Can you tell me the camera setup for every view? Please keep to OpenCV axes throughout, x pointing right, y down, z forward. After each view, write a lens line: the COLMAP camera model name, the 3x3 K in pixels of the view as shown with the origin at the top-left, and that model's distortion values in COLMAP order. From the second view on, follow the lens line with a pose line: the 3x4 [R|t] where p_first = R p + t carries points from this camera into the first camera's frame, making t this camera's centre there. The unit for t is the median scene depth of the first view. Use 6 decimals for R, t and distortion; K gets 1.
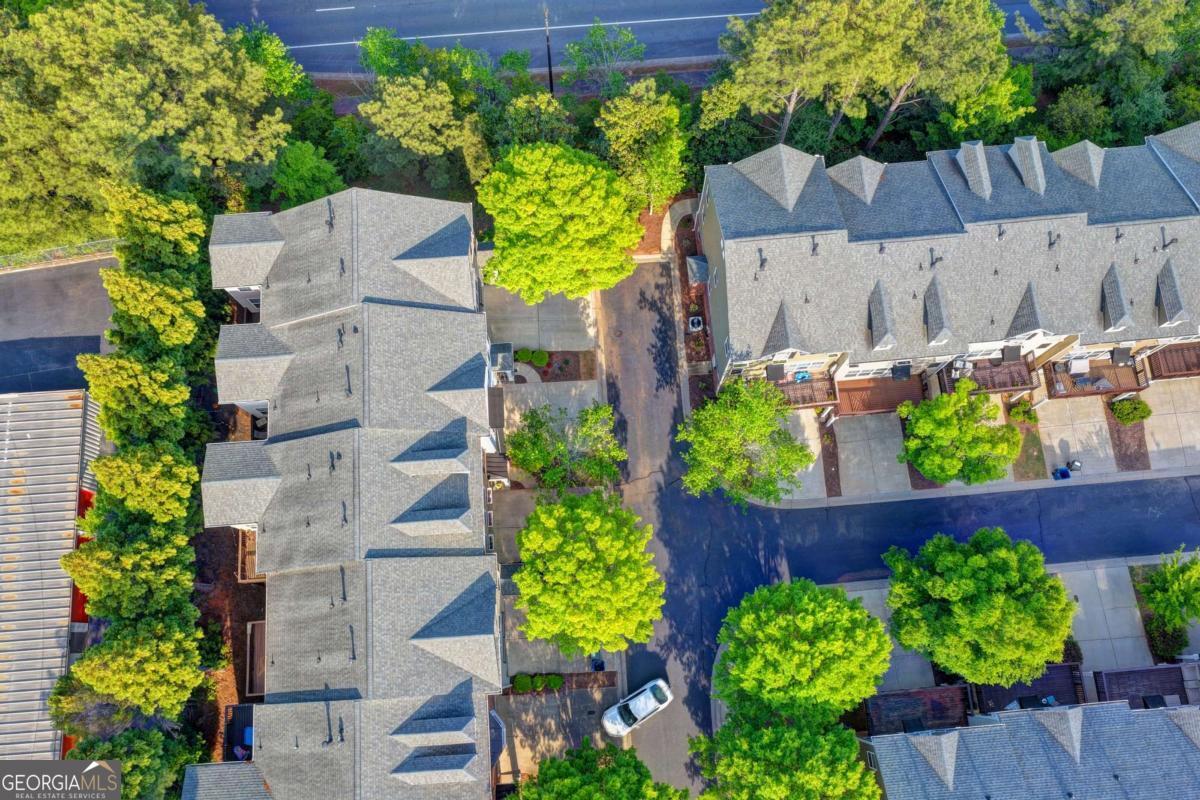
lens RADIAL K [[997.7, 0, 605.7], [0, 997.7, 399.7], [0, 0, 1]] dist [-0.022535, 0.047688]
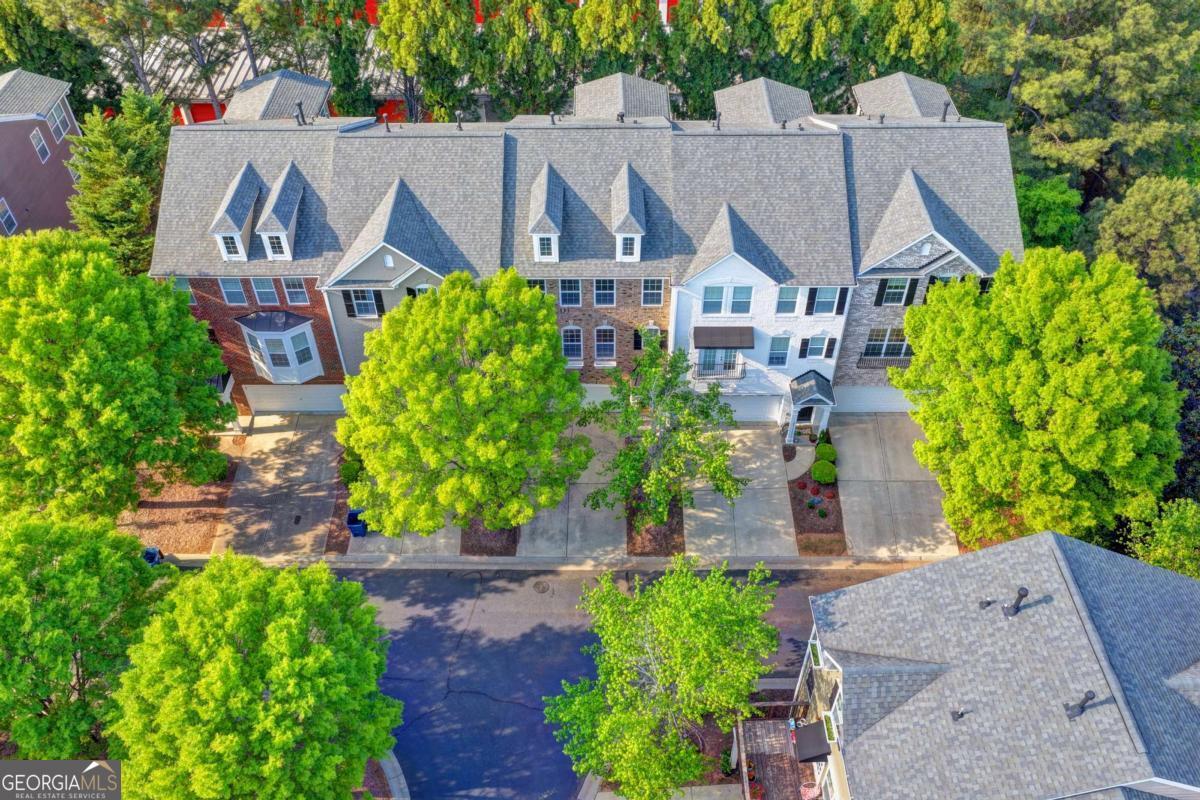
lens RADIAL K [[997.7, 0, 605.4], [0, 997.7, 403.2], [0, 0, 1]] dist [-0.022535, 0.047688]
pose [[-0.066619, 0.716750, -0.694140, 0.421780], [-0.964865, 0.130934, 0.227800, -0.066726], [0.254162, 0.684927, 0.682844, 0.555706]]
